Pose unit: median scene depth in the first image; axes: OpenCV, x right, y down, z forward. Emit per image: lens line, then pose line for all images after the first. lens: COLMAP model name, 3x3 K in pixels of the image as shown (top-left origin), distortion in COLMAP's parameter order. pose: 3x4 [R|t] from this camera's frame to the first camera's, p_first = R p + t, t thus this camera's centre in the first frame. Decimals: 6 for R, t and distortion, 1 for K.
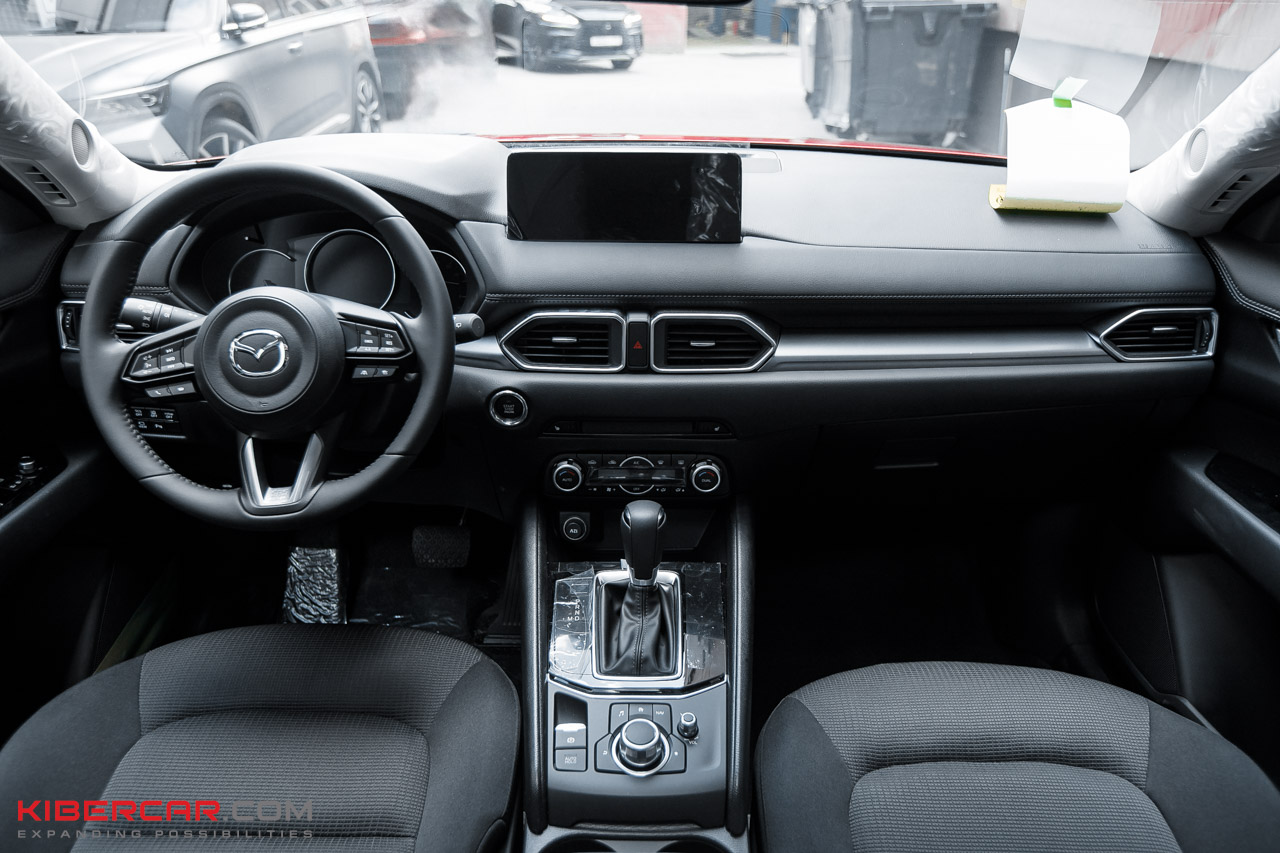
lens RADIAL K [[889.2, 0, 611.2], [0, 889.2, 426.1], [0, 0, 1]] dist [0.001700, 0.008142]
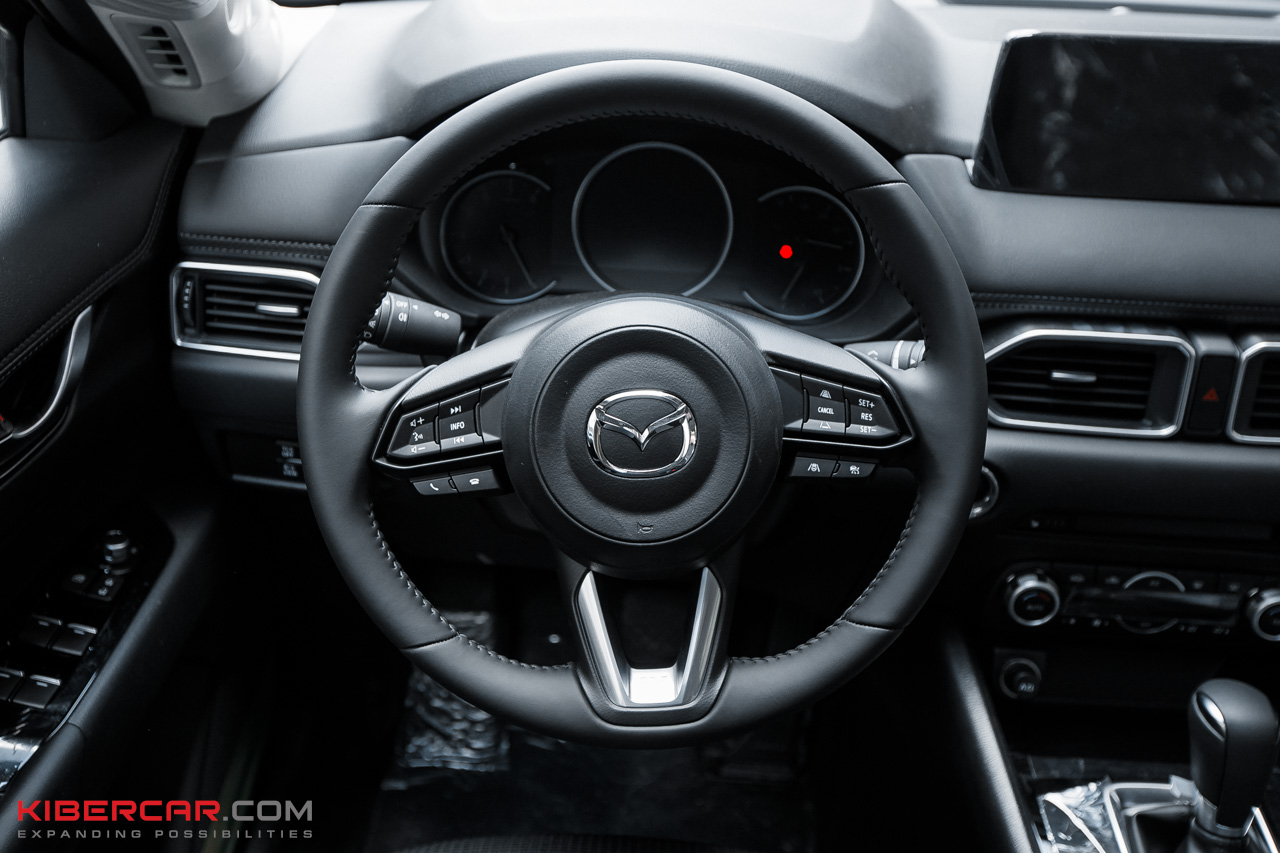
lens RADIAL K [[1272.6, 0, 639.4], [0, 1272.6, 400.4], [0, 0, 1]] dist [-0.004480, 0.000000]
pose [[0.998851, 0.047500, -0.006433, -0.374833], [-0.046856, 0.995858, 0.077917, -0.153735], [0.010108, -0.077526, 0.996939, 0.227951]]
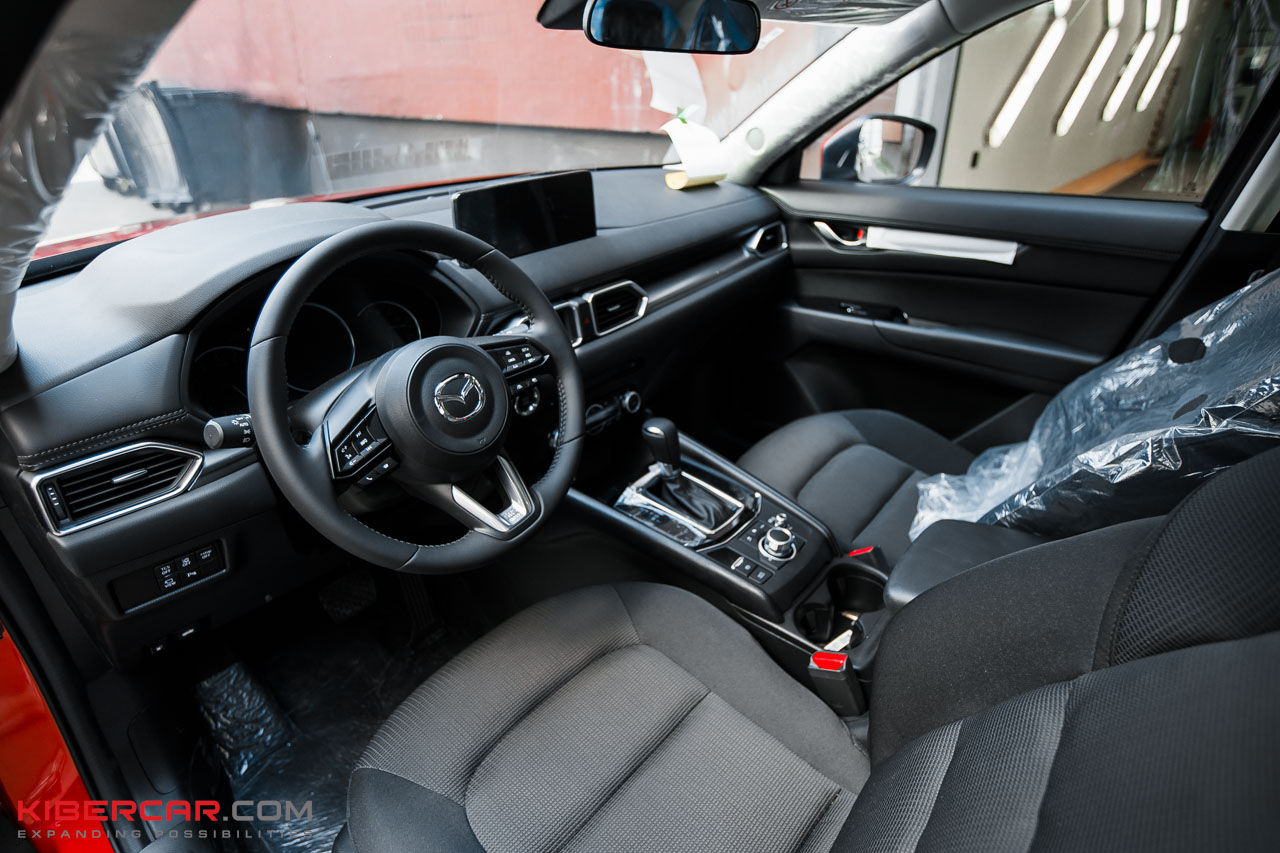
lens RADIAL K [[709.2, 0, 636.1], [0, 709.2, 416.7], [0, 0, 1]] dist [-0.032565, -0.001949]
pose [[0.630577, -0.364005, 0.685473, -0.809122], [0.364828, 0.918556, 0.152169, -0.107125], [-0.685036, 0.154126, 0.712019, 0.250222]]
